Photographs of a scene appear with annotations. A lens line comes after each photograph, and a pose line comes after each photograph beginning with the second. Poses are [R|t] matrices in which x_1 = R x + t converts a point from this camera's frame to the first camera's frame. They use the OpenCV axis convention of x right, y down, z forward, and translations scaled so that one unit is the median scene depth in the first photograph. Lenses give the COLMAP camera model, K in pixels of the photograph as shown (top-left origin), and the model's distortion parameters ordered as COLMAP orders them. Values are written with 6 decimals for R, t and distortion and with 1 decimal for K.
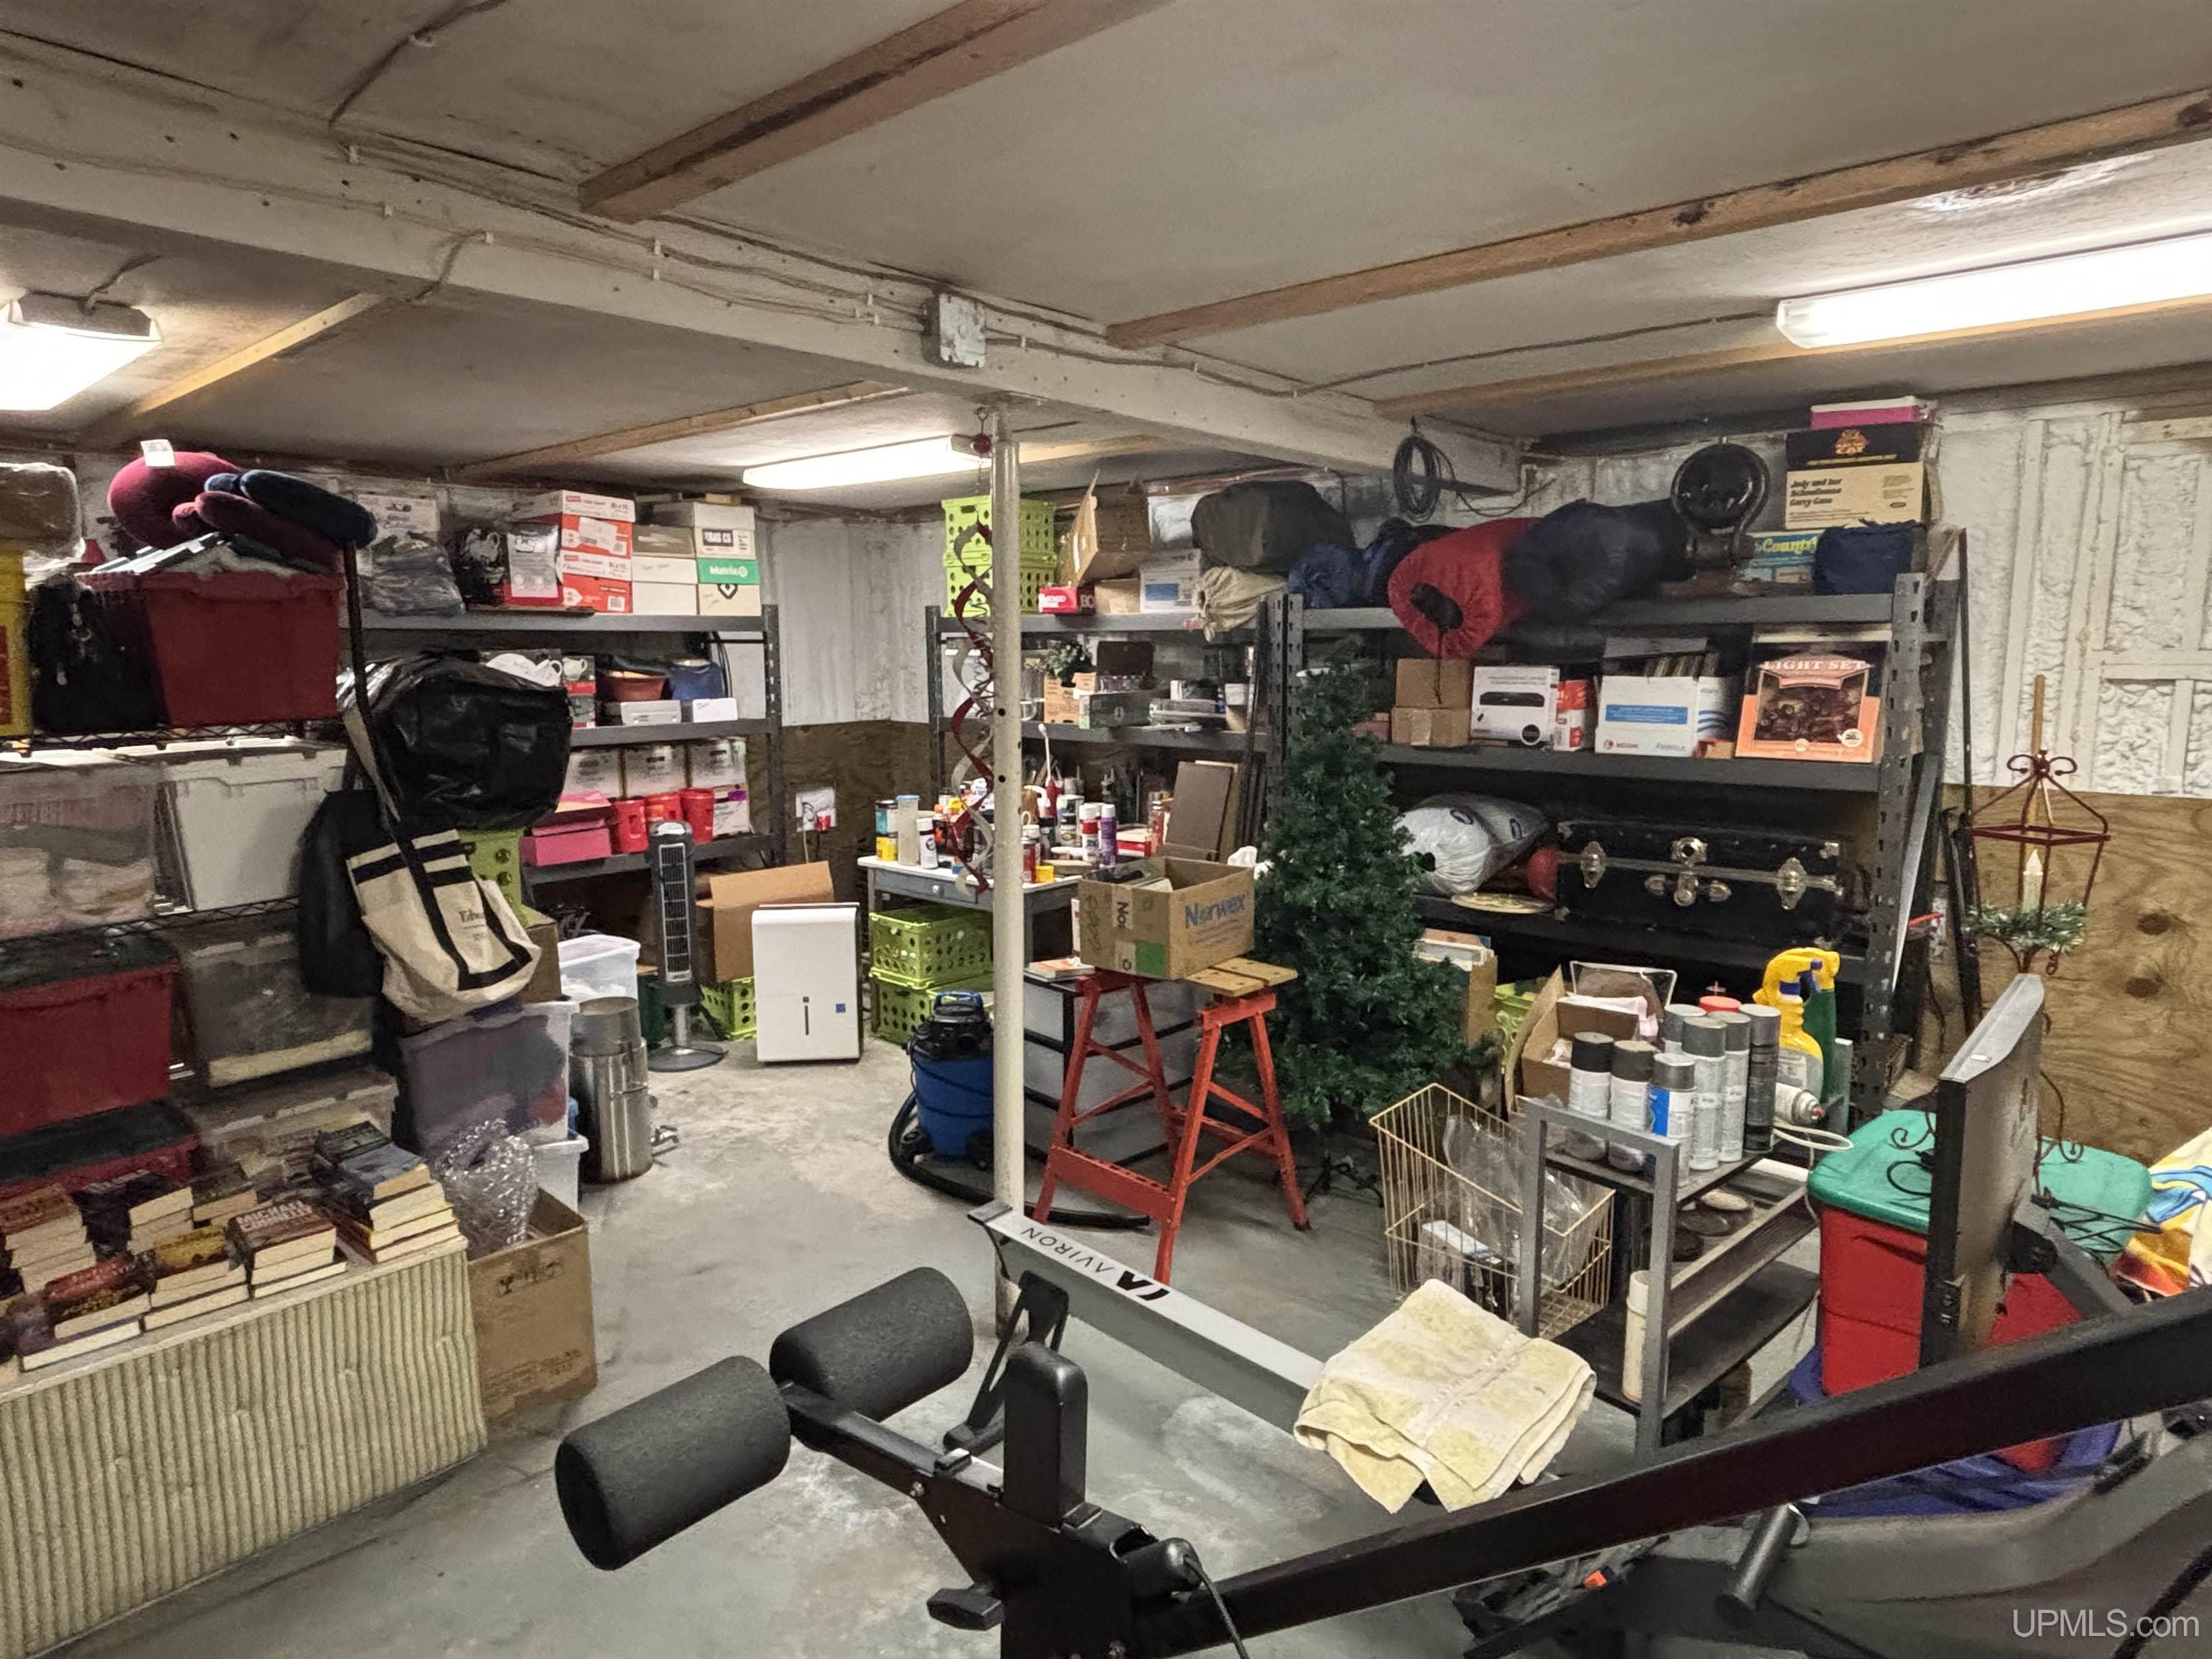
lens RADIAL K [[1274.5, 0, 1122.5], [0, 1274.5, 826.5], [0, 0, 1]] dist [0.014259, -0.013571]
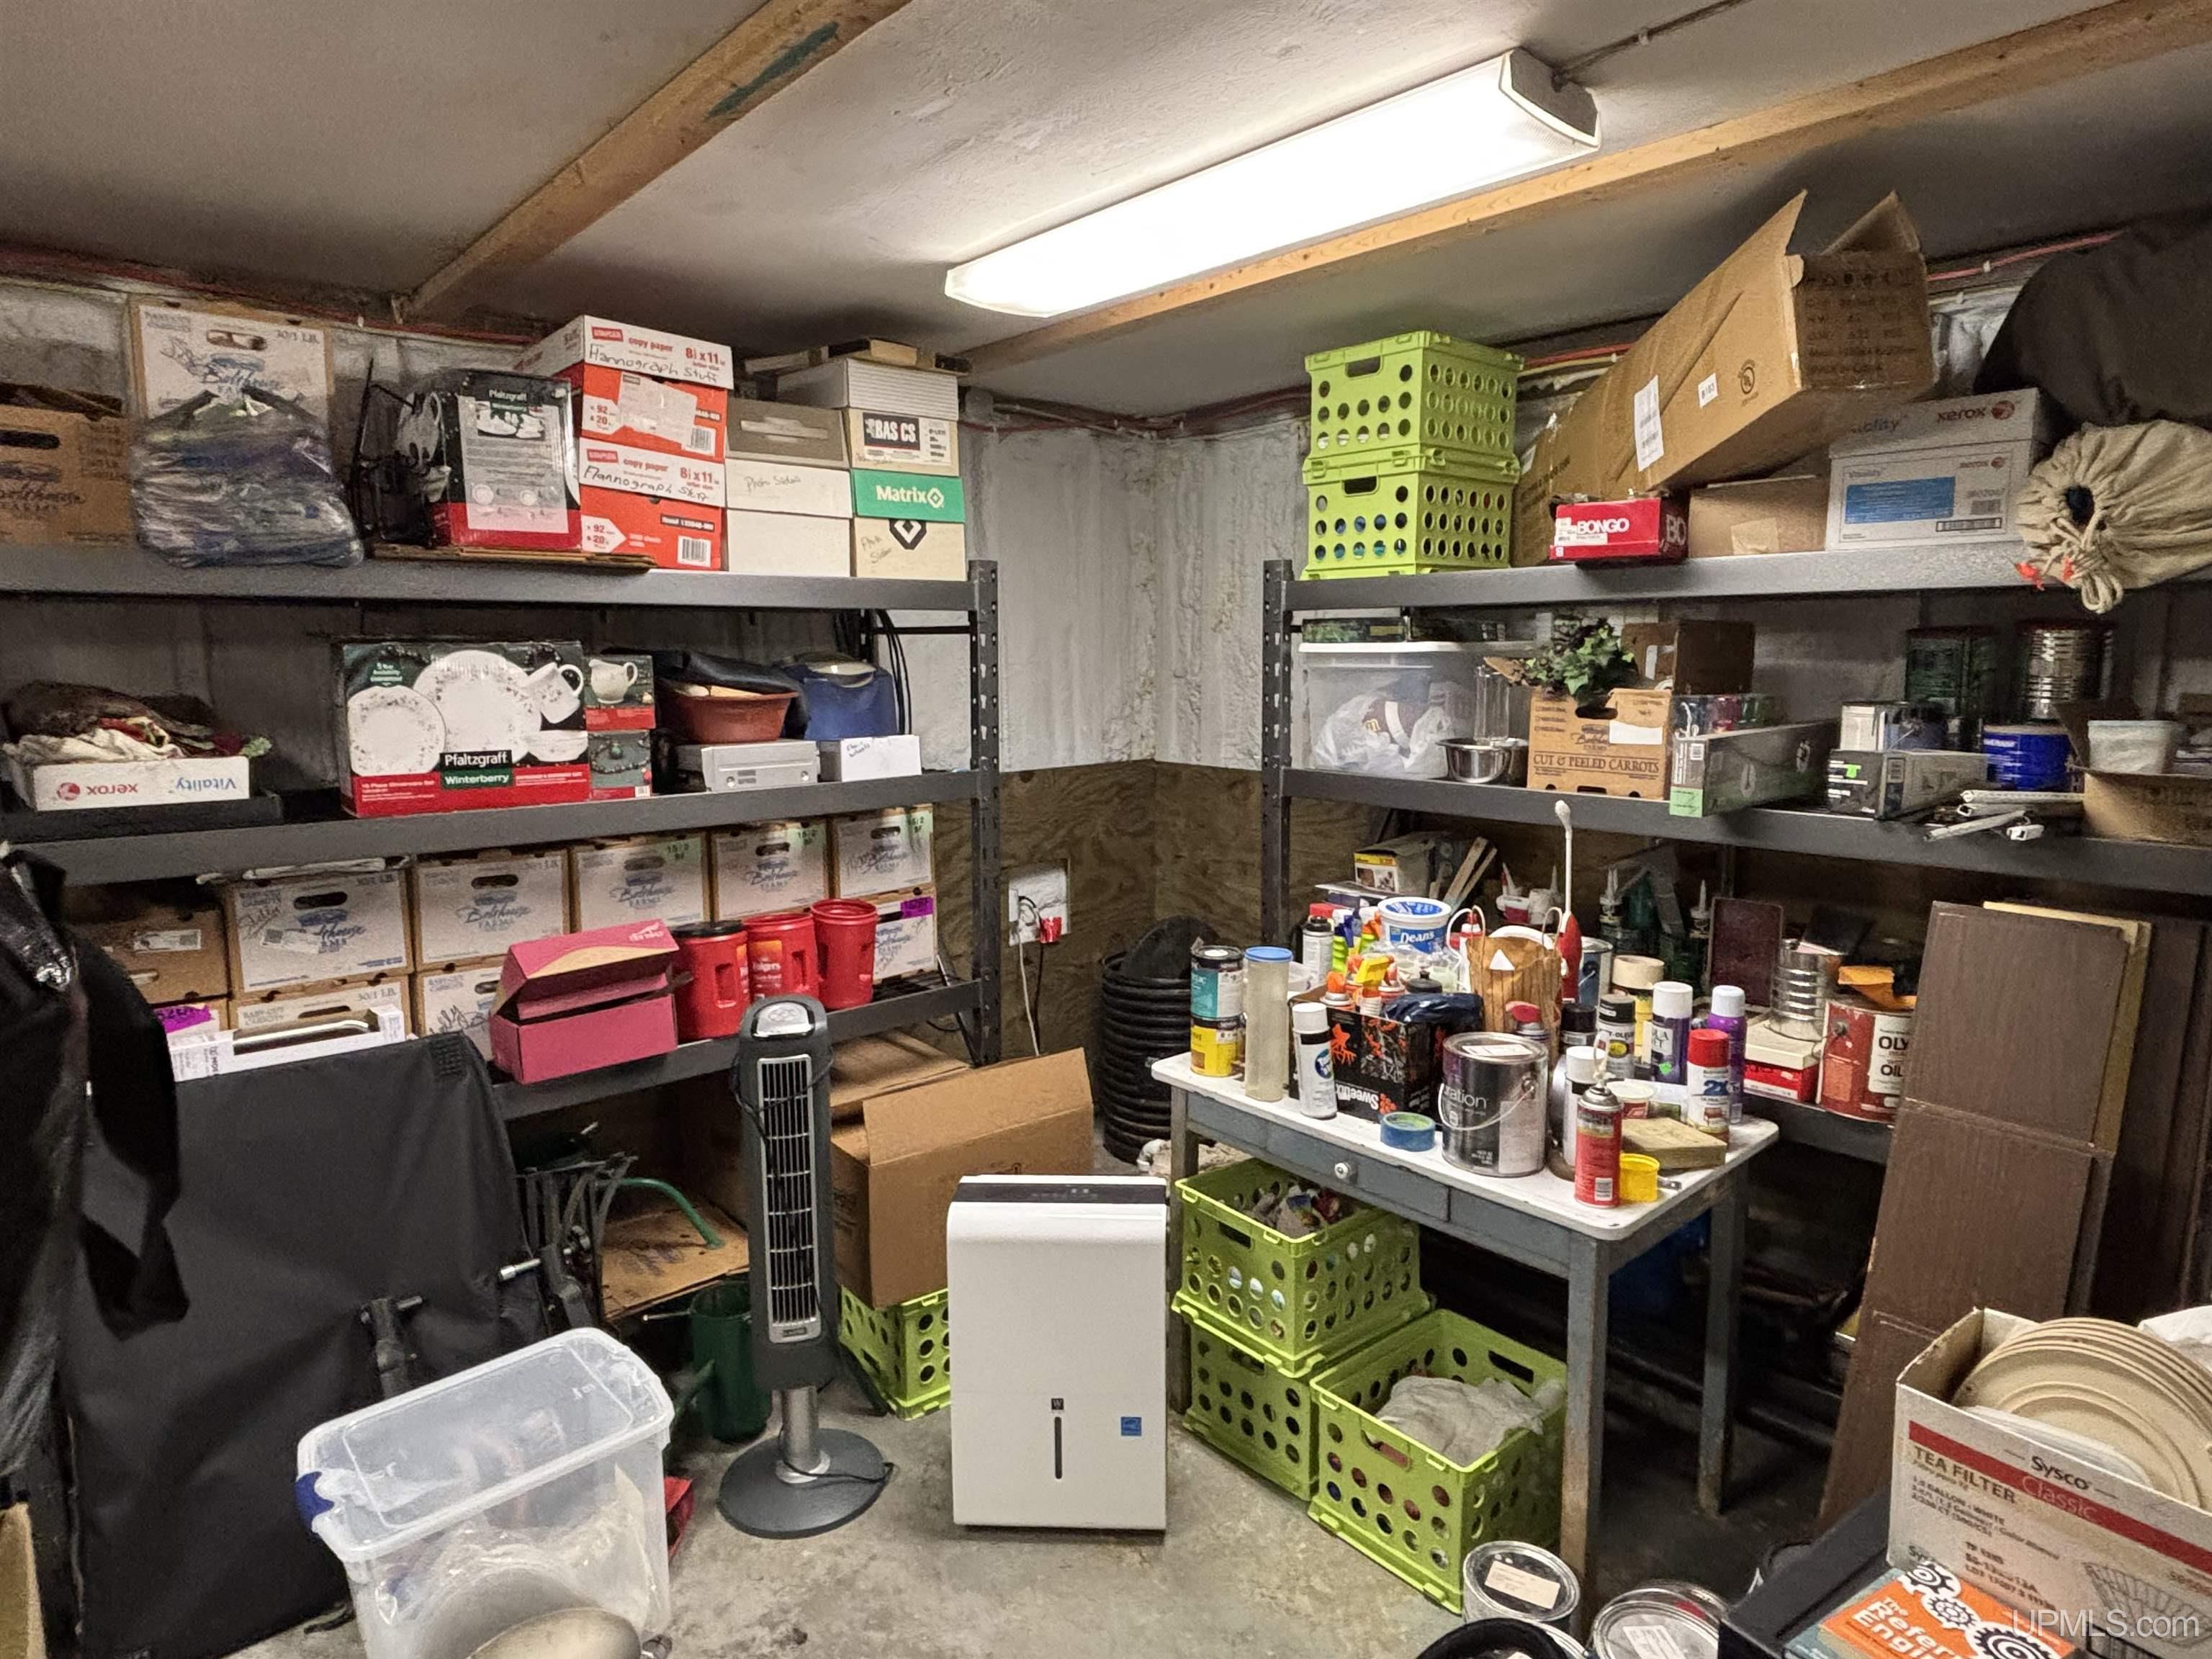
lens RADIAL K [[1274.5, 0, 1094.9], [0, 1274.5, 833.1], [0, 0, 1]] dist [0.014259, -0.013571]
pose [[0.988895, 0.018802, -0.147424, -0.160021], [-0.018380, 0.999822, 0.004227, -0.066948], [0.147477, -0.001470, 0.989064, 0.513323]]
